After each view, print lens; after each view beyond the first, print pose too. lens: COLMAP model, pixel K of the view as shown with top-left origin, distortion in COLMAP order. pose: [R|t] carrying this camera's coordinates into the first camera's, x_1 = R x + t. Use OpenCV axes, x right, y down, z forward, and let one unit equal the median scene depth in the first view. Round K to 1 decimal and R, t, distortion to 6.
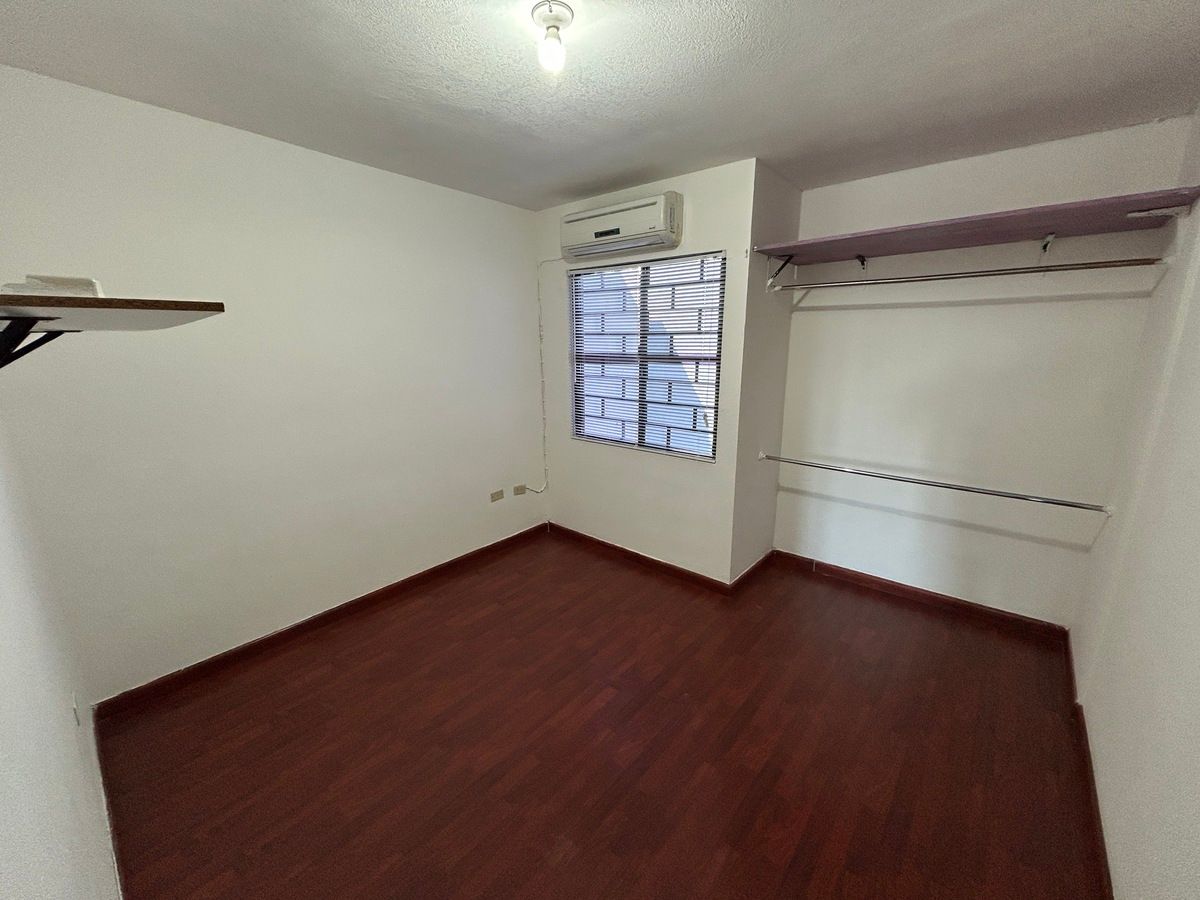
lens RADIAL K [[481.8, 0, 595.6], [0, 481.8, 457.7], [0, 0, 1]] dist [0.004562, 0.001851]
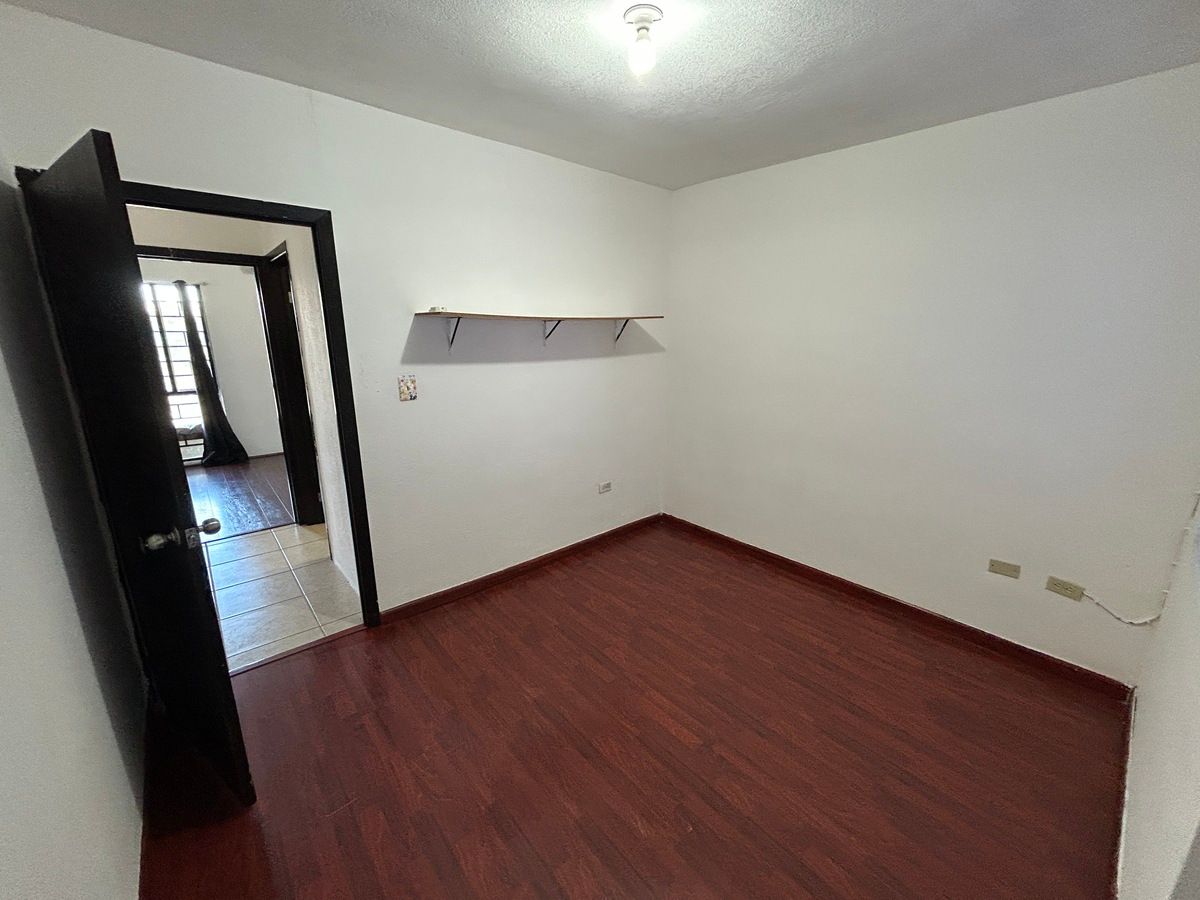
lens RADIAL K [[481.8, 0, 594.6], [0, 481.8, 457.6], [0, 0, 1]] dist [0.004562, 0.001851]
pose [[-0.141013, 0.264678, -0.953971, 0.585972], [-0.248085, 0.923407, 0.292869, -0.145330], [0.958420, 0.277965, -0.064550, 0.600168]]
